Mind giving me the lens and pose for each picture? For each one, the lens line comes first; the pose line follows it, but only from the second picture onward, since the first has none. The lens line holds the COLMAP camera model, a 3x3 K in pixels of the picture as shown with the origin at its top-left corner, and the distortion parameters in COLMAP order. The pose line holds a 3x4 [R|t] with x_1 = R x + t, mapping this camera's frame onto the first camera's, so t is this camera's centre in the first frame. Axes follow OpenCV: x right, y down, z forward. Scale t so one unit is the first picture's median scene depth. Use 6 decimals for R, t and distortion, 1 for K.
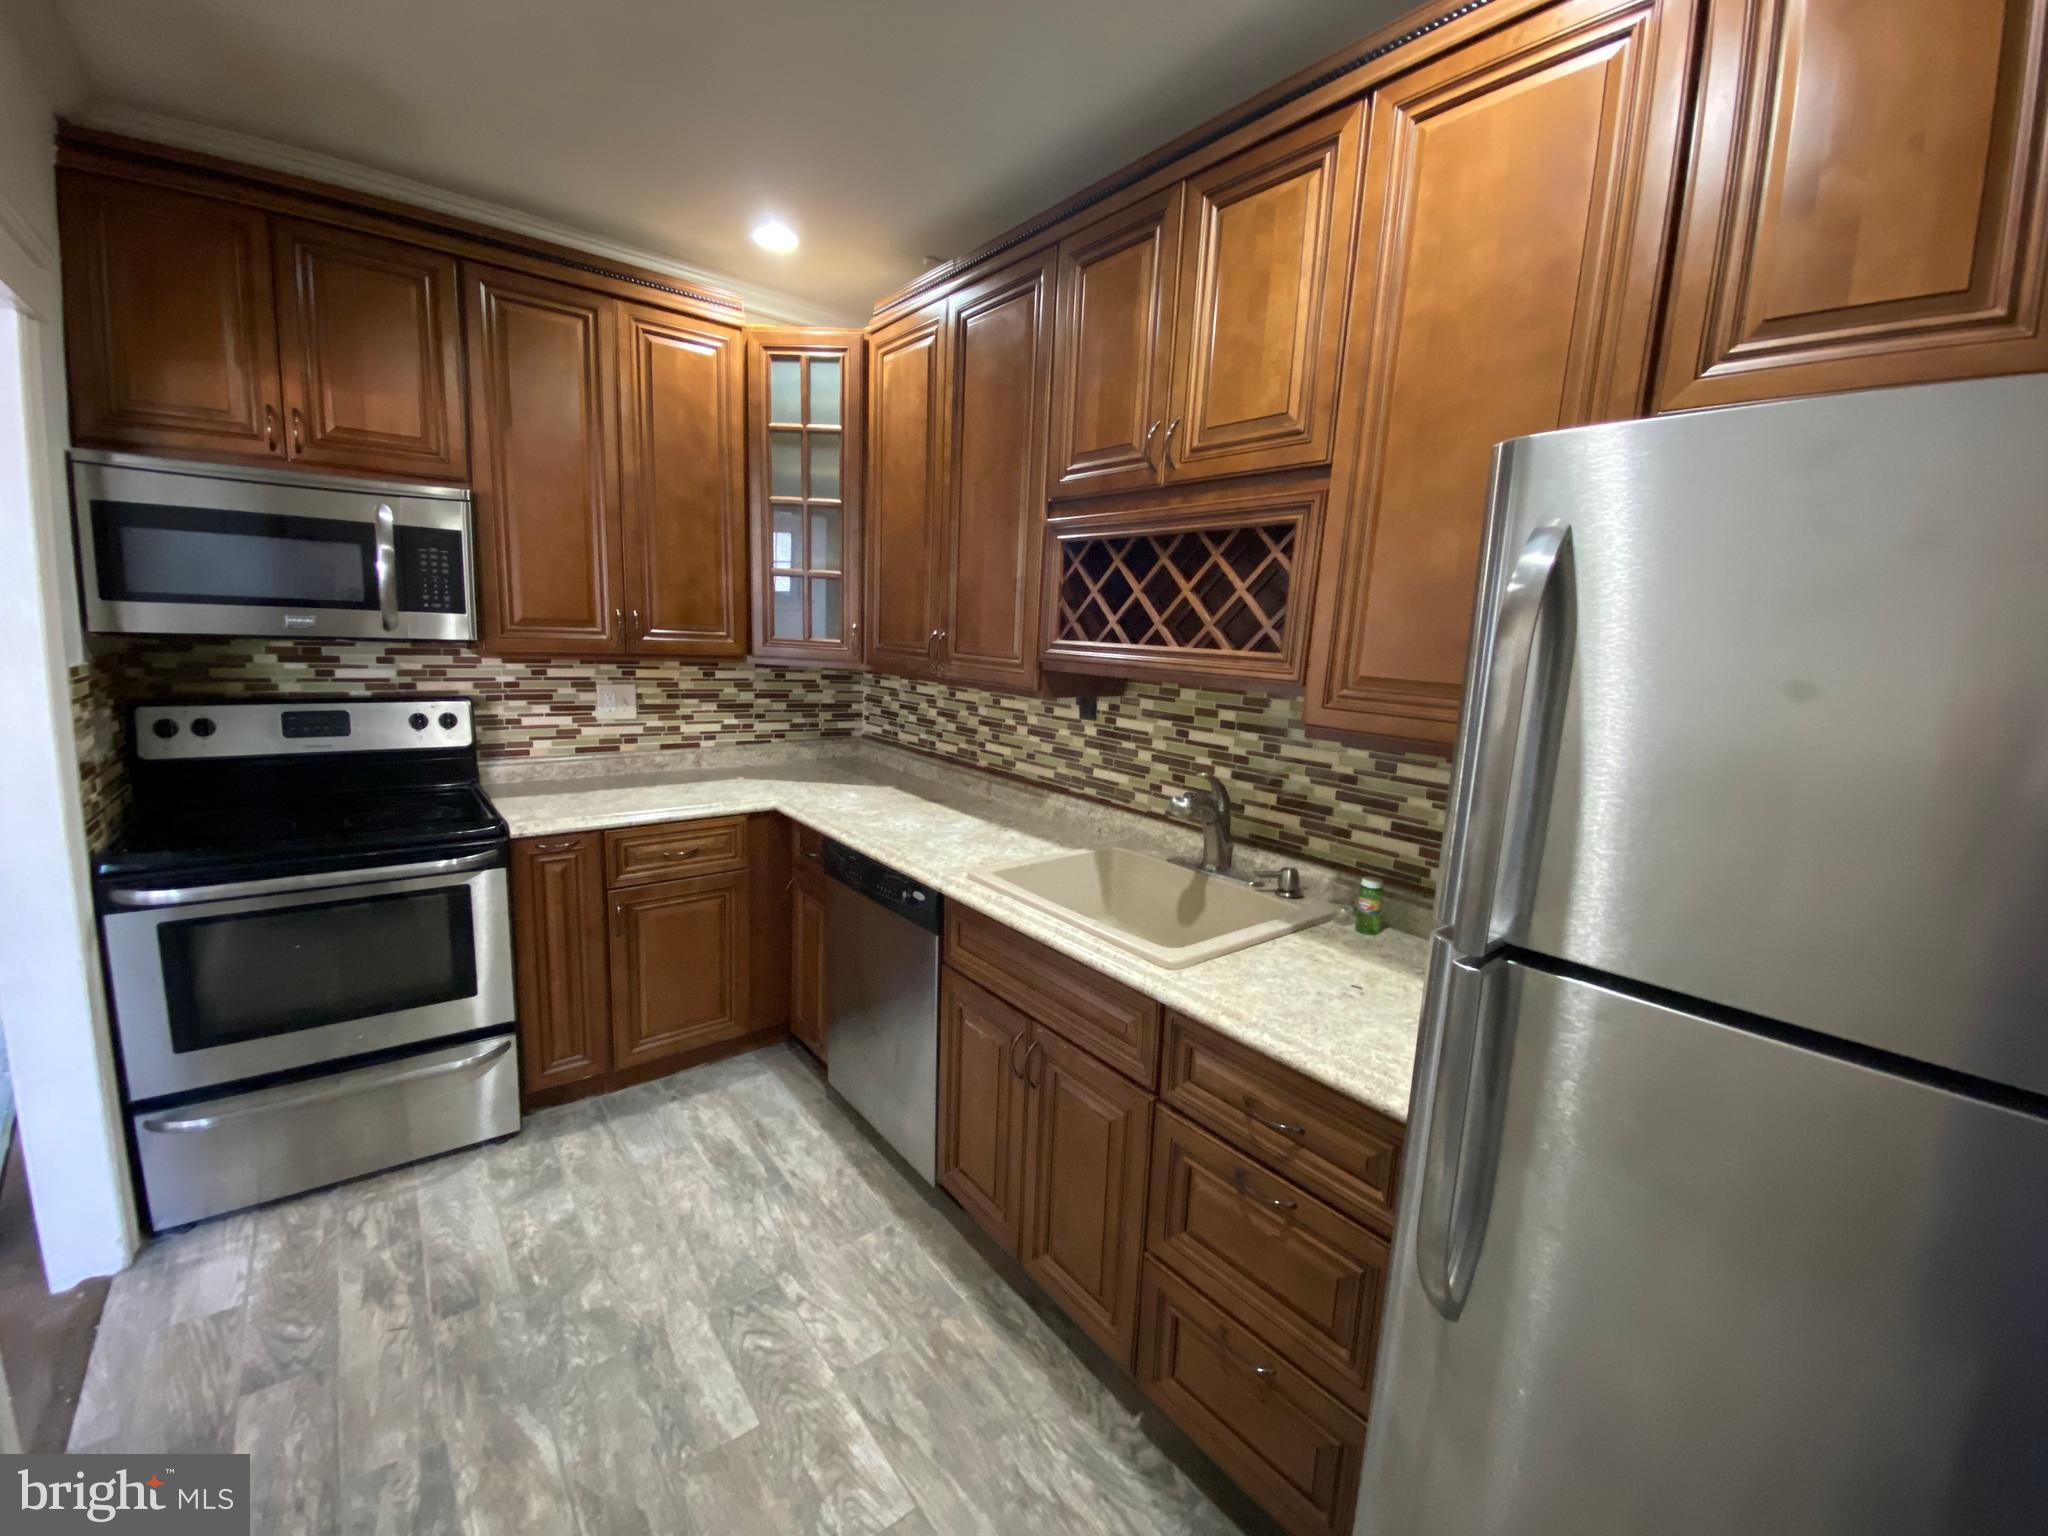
lens RADIAL K [[829.2, 0, 1024.0], [0, 829.2, 768.0], [0, 0, 1]] dist [0.020061, -0.024722]
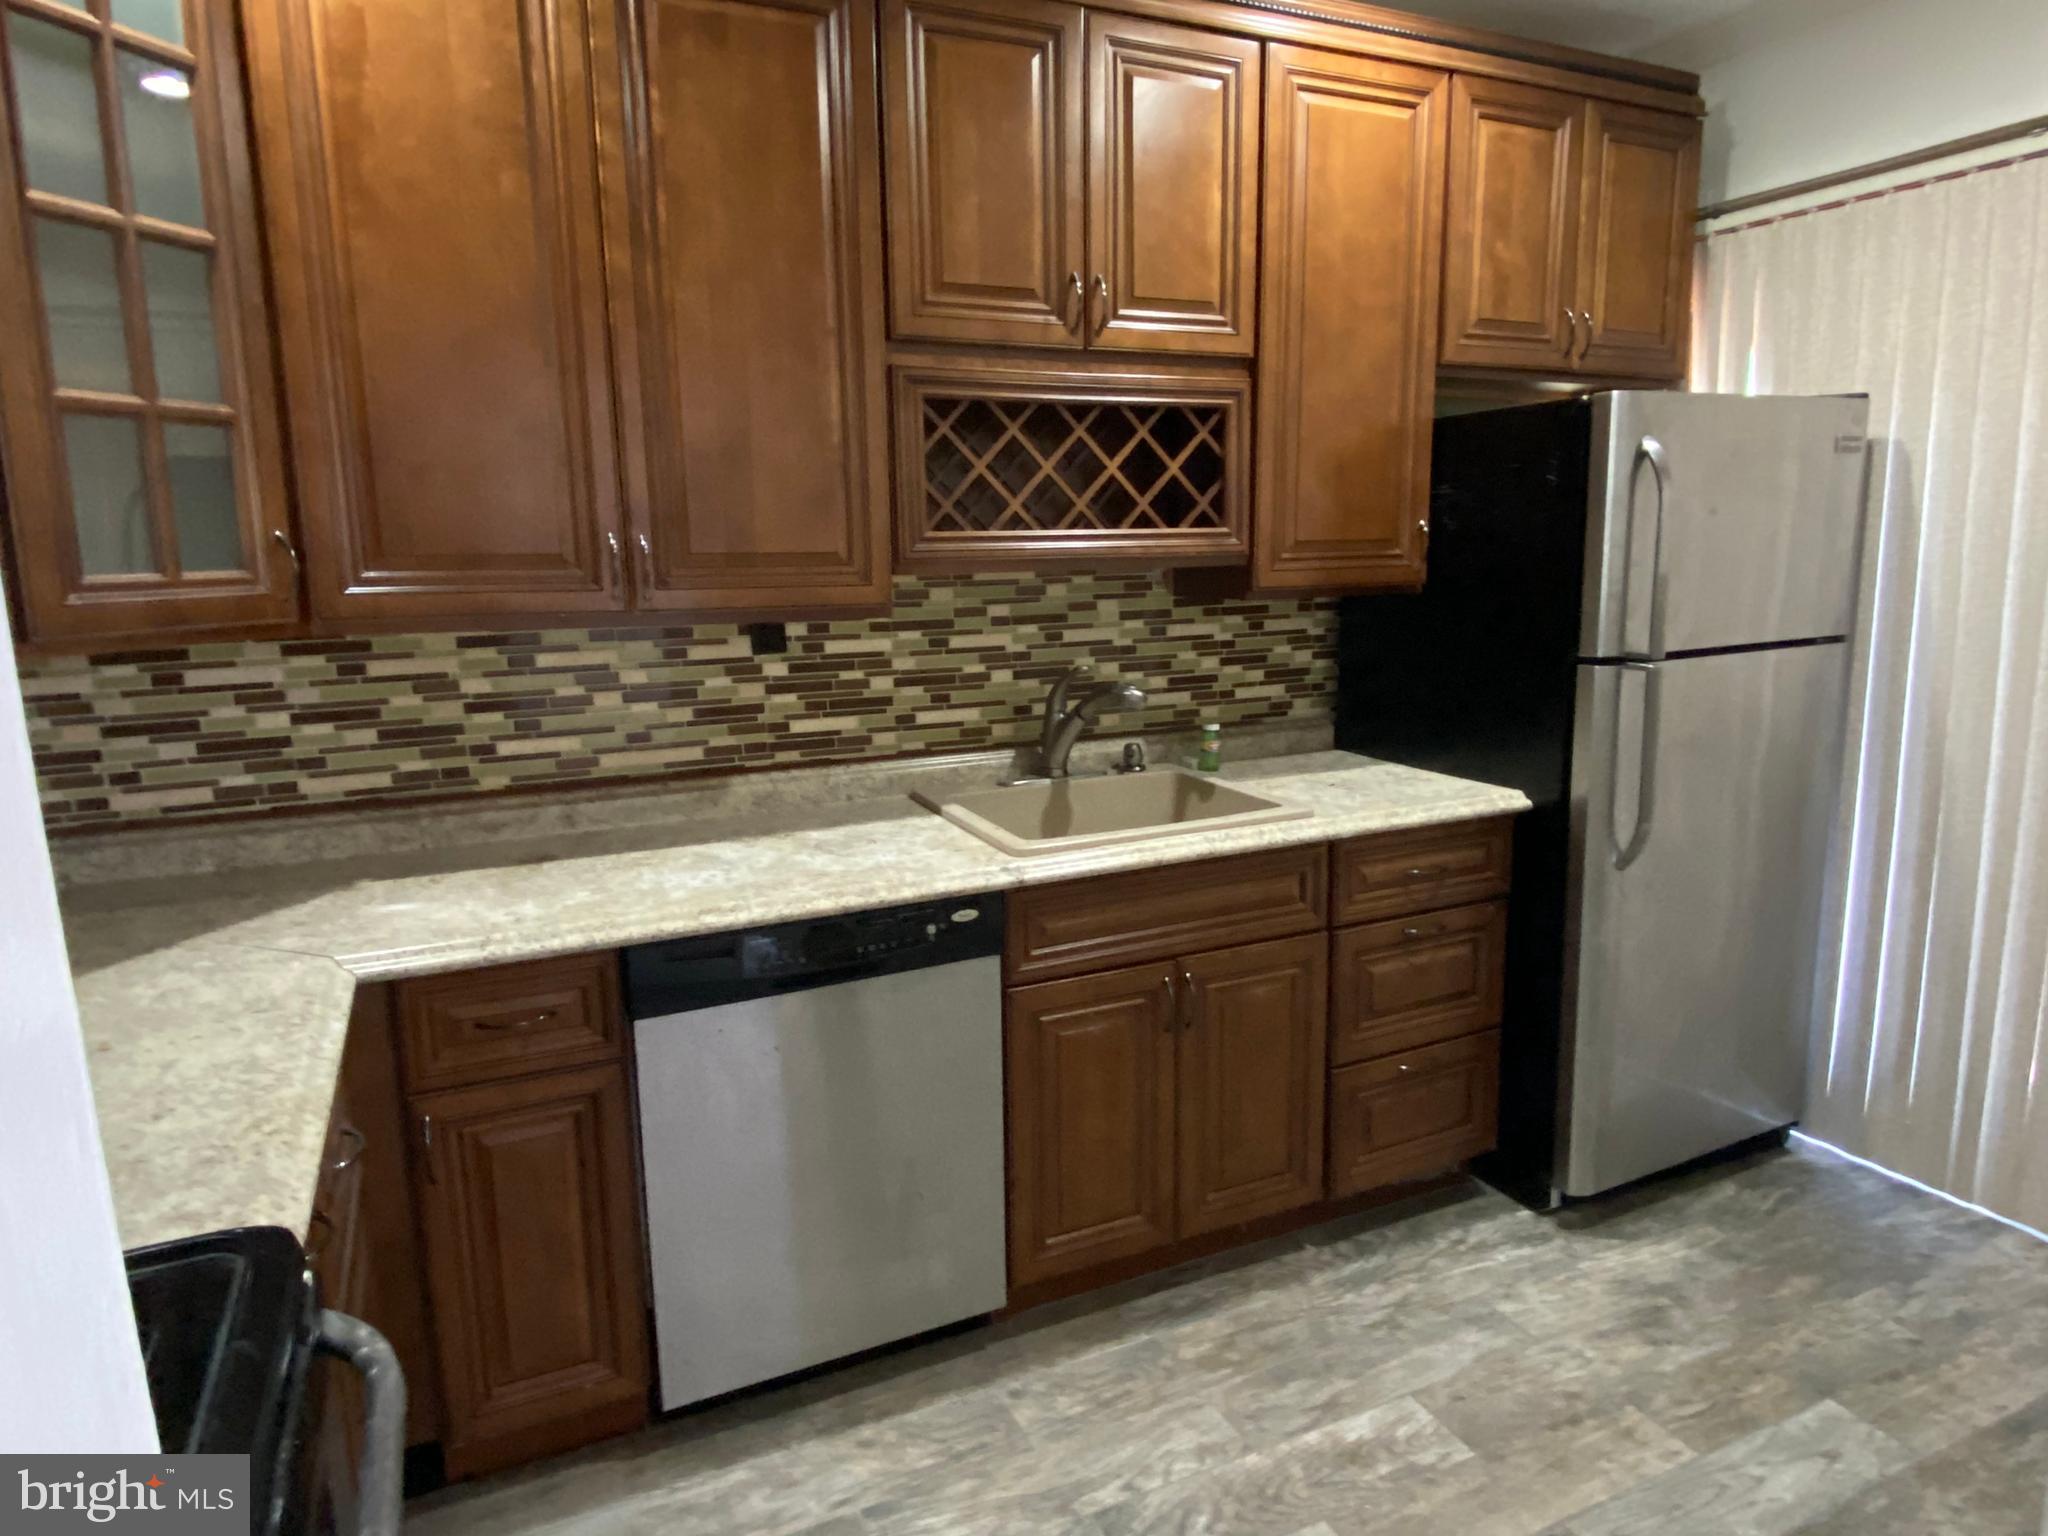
lens RADIAL K [[1203.0, 0, 1019.8], [0, 1203.0, 771.4], [0, 0, 1]] dist [0.053466, -0.074729]
pose [[0.242922, -0.228271, 0.942805, -0.915927], [0.192292, 0.963962, 0.183848, -0.119122], [-0.950796, 0.136634, 0.278063, 0.593674]]
